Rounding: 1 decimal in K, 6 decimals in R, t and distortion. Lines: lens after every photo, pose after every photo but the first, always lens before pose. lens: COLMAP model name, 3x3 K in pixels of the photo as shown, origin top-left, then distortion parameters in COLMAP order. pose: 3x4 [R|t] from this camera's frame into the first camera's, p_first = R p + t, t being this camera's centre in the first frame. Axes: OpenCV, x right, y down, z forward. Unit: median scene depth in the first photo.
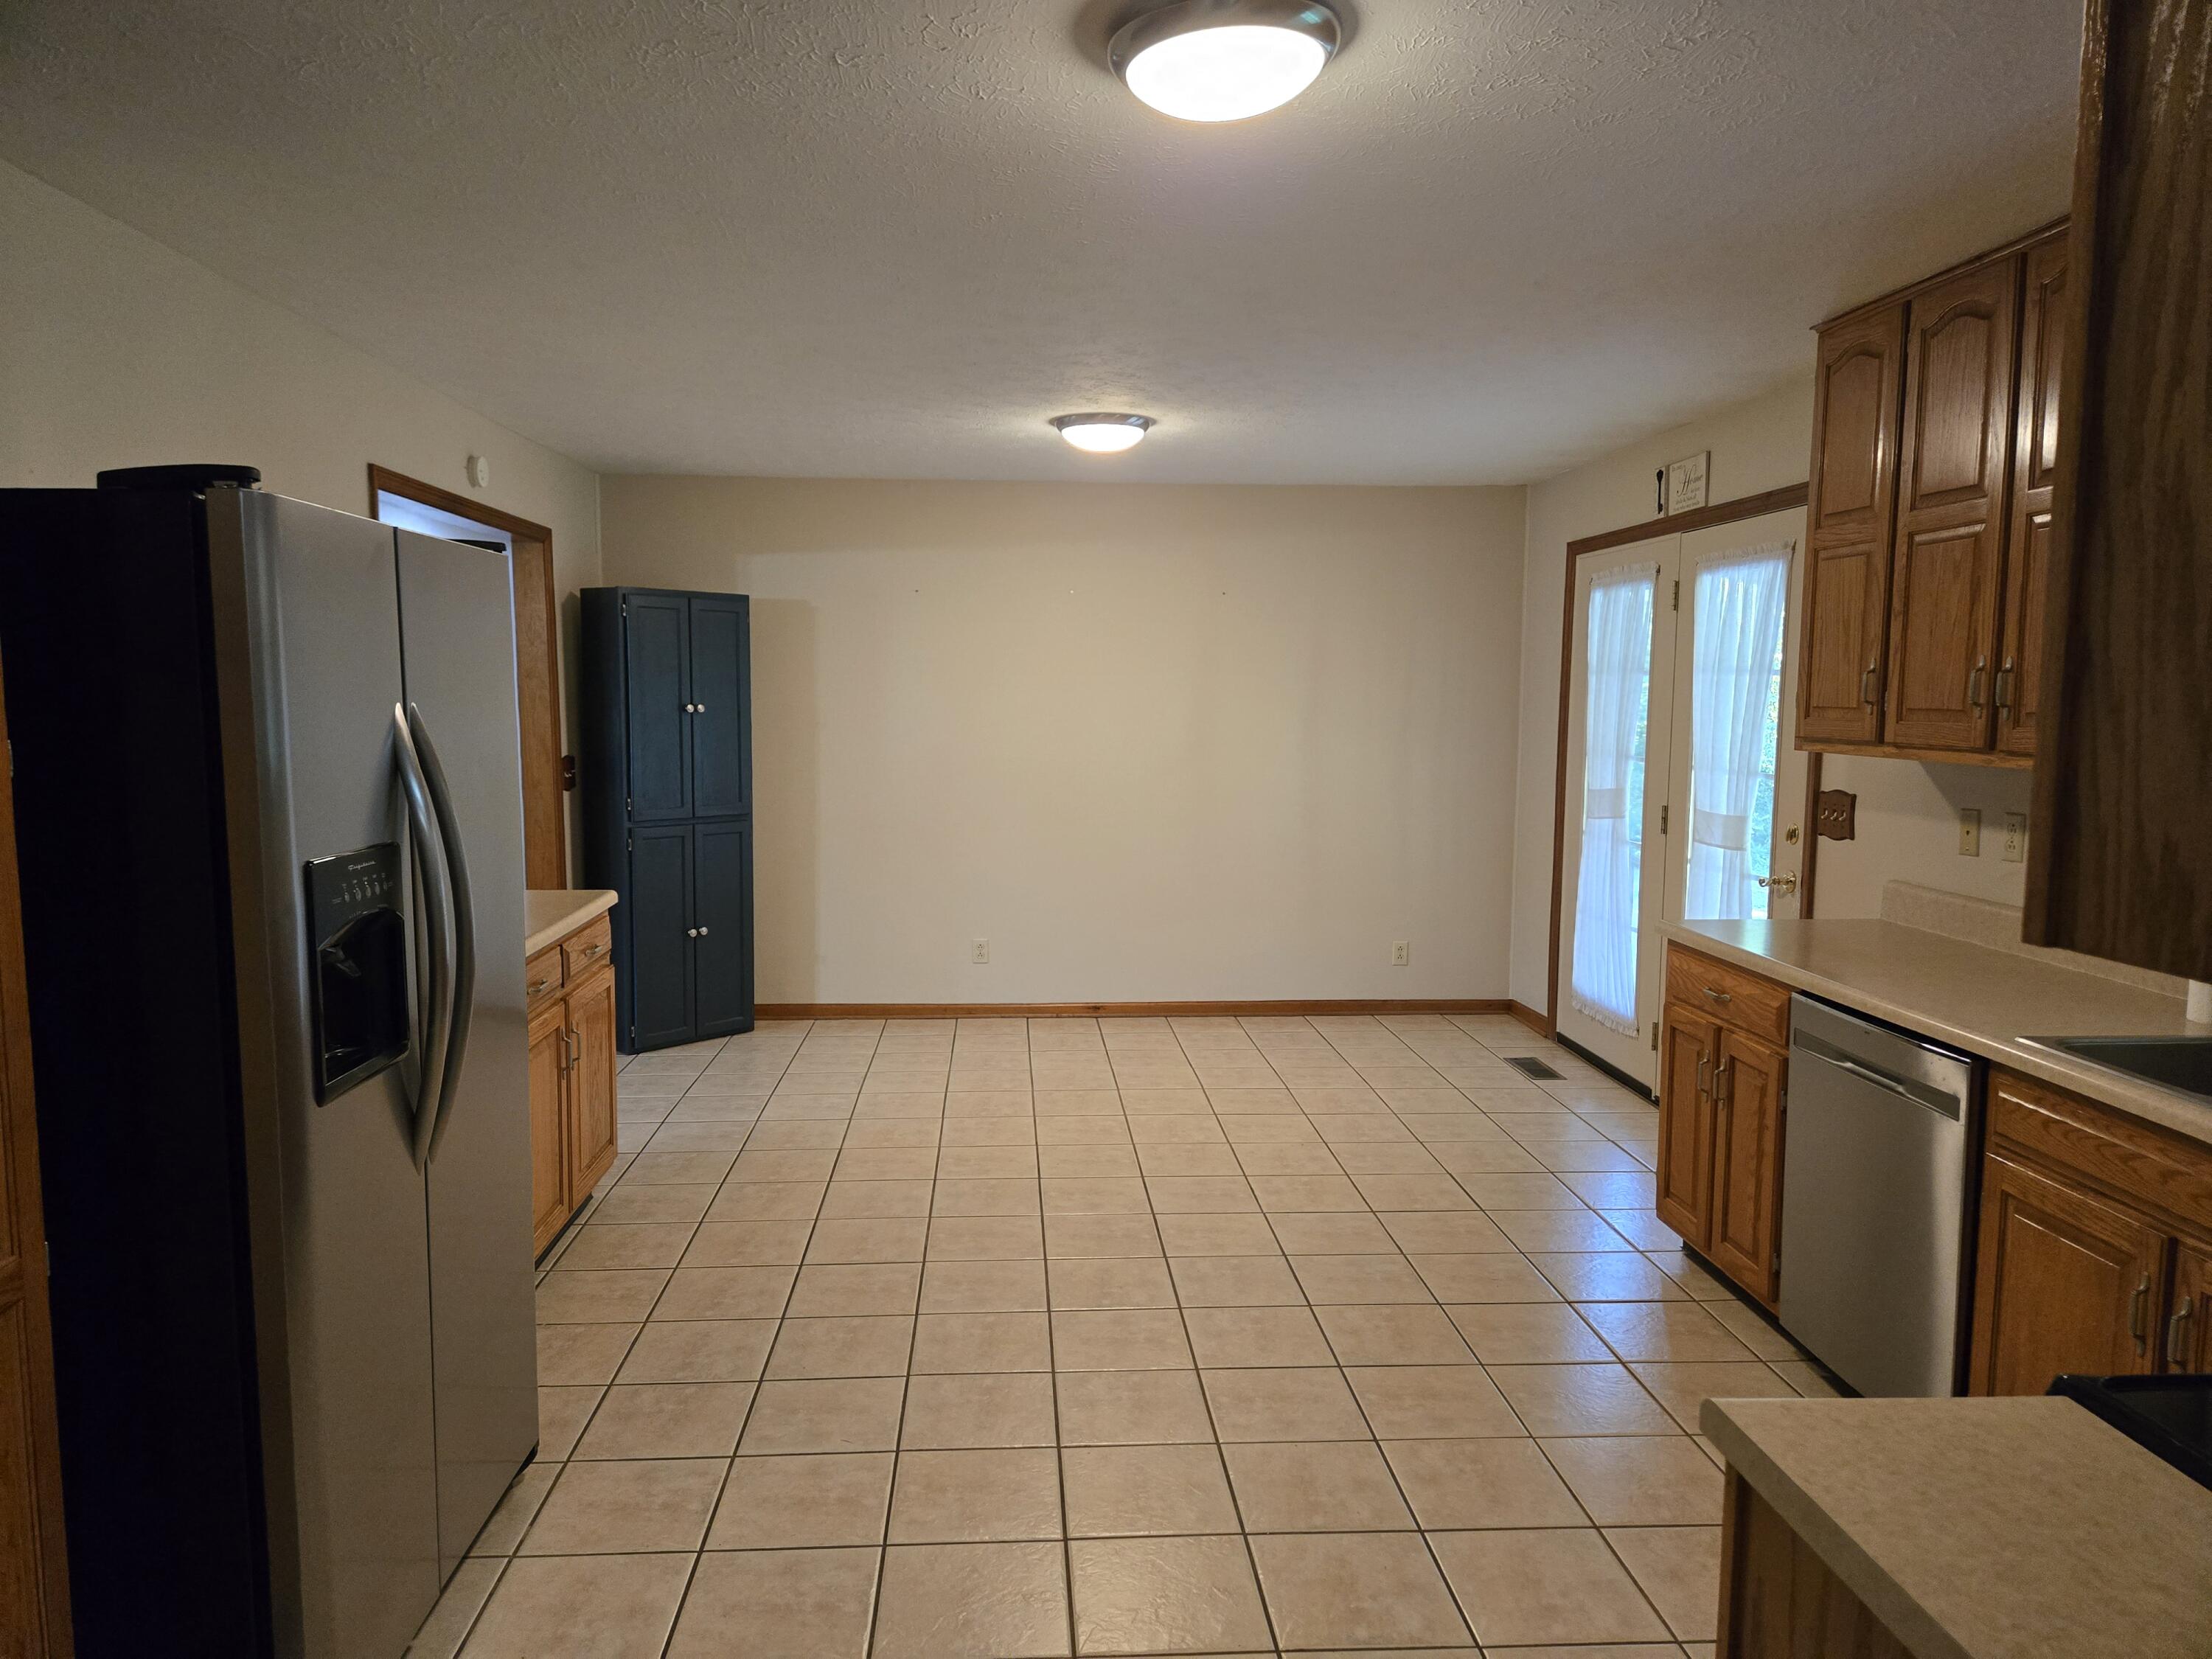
lens RADIAL K [[1477.5, 0, 1073.9], [0, 1477.5, 841.1], [0, 0, 1]] dist [0.082531, -0.070465]
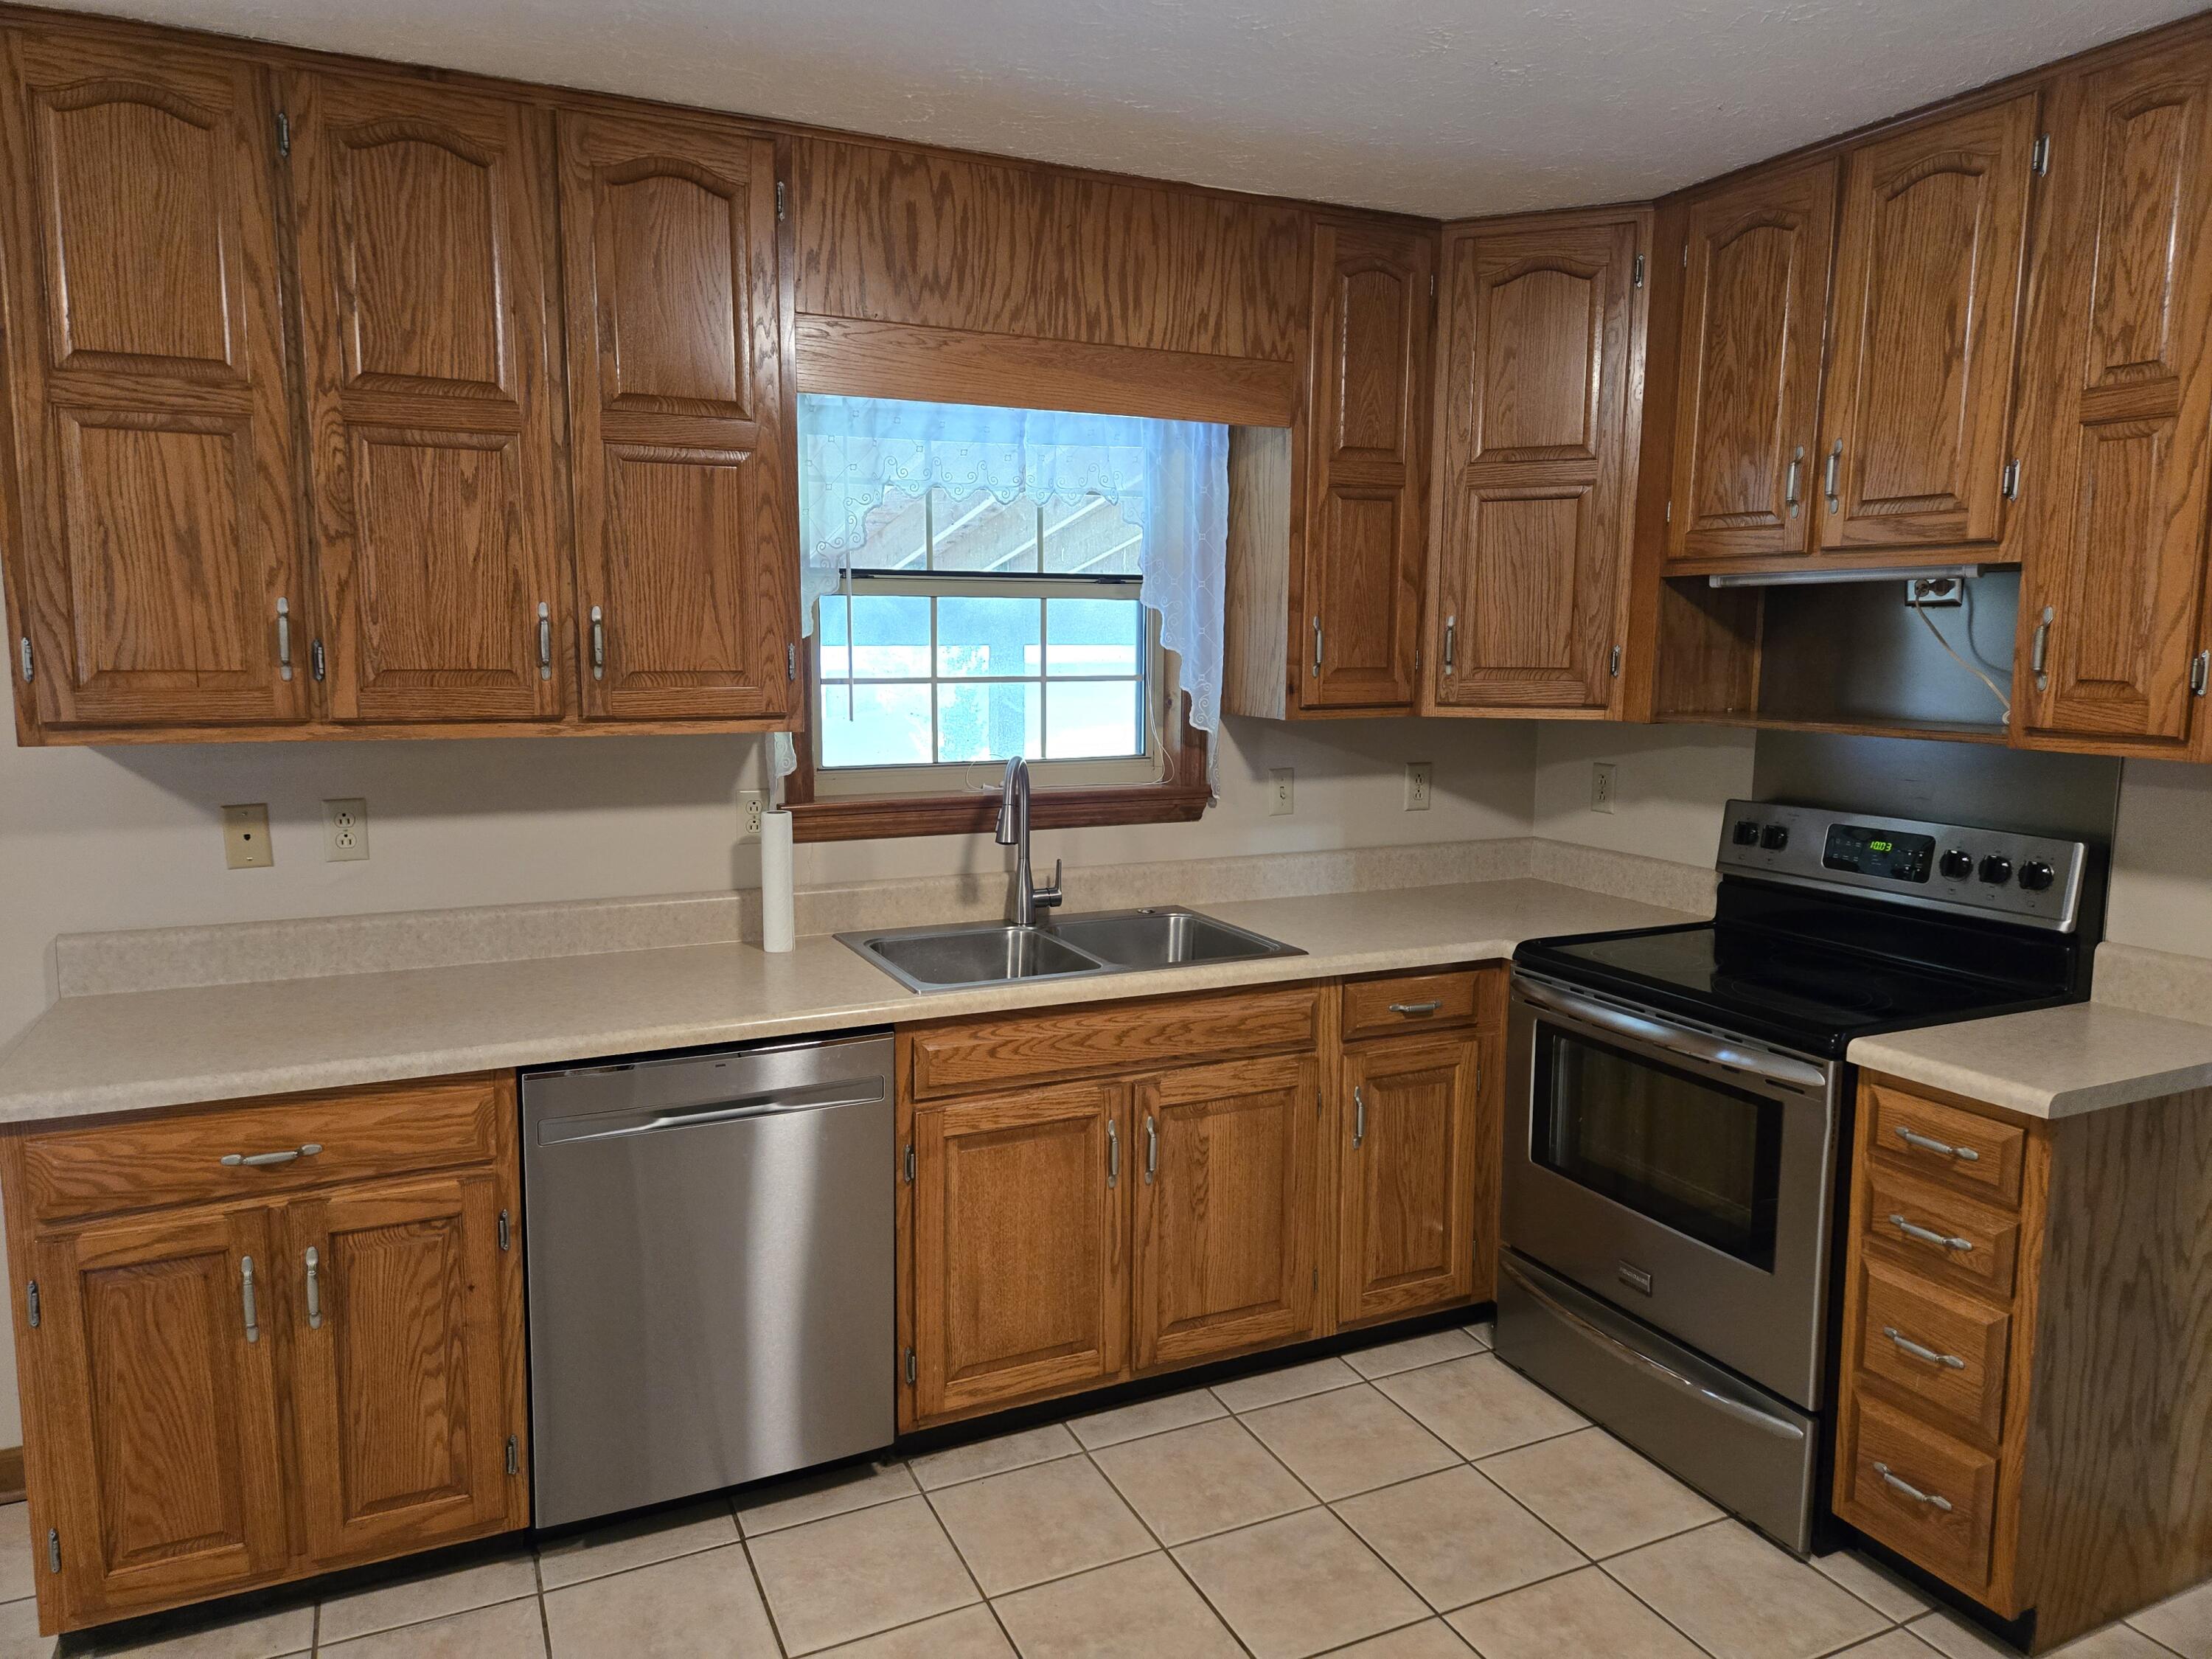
lens RADIAL K [[1463.2, 0, 1092.4], [0, 1463.2, 820.3], [0, 0, 1]] dist [0.081075, -0.079382]
pose [[-0.377197, -0.125788, 0.917551, -0.152913], [0.087886, 0.981401, 0.170670, -0.069605], [-0.921954, 0.145016, -0.359126, 0.608901]]
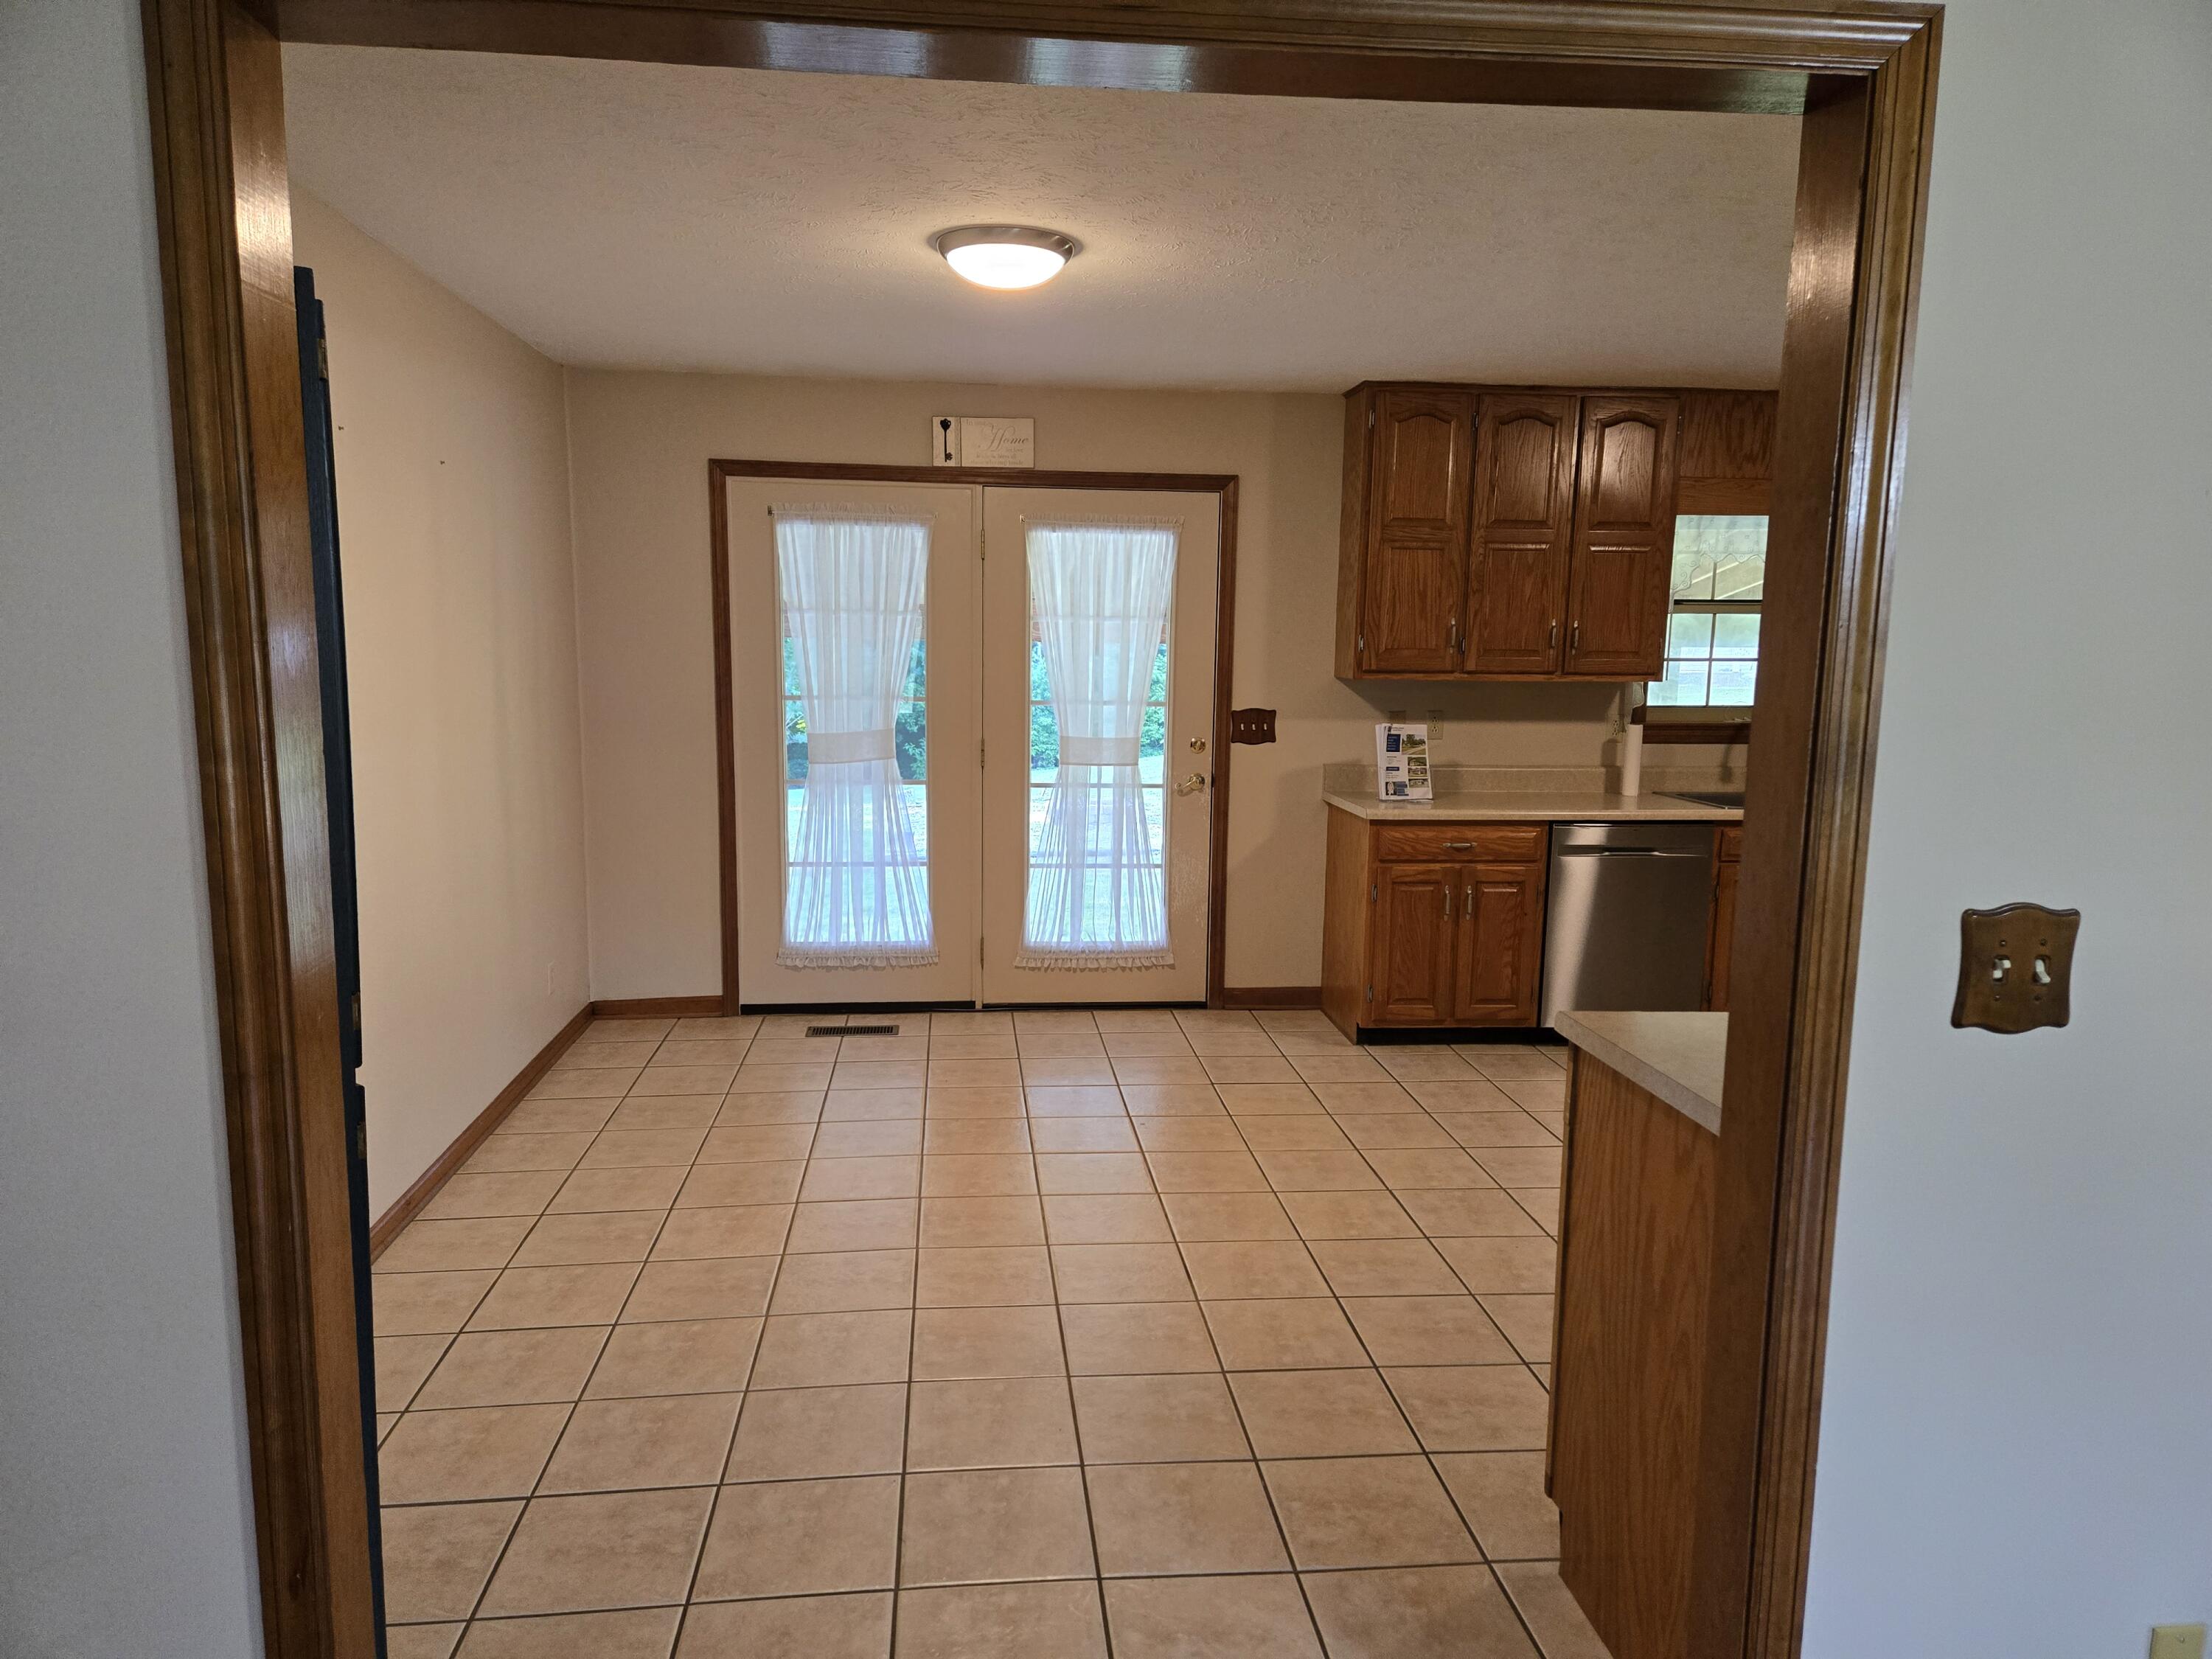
lens RADIAL K [[1467.7, 0, 1093.4], [0, 1467.7, 848.8], [0, 0, 1]] dist [0.082841, -0.072950]
pose [[-0.051048, -0.147896, 0.987685, -0.674635], [0.088633, 0.984401, 0.151985, -0.100457], [-0.994755, 0.095300, -0.037143, 0.965213]]
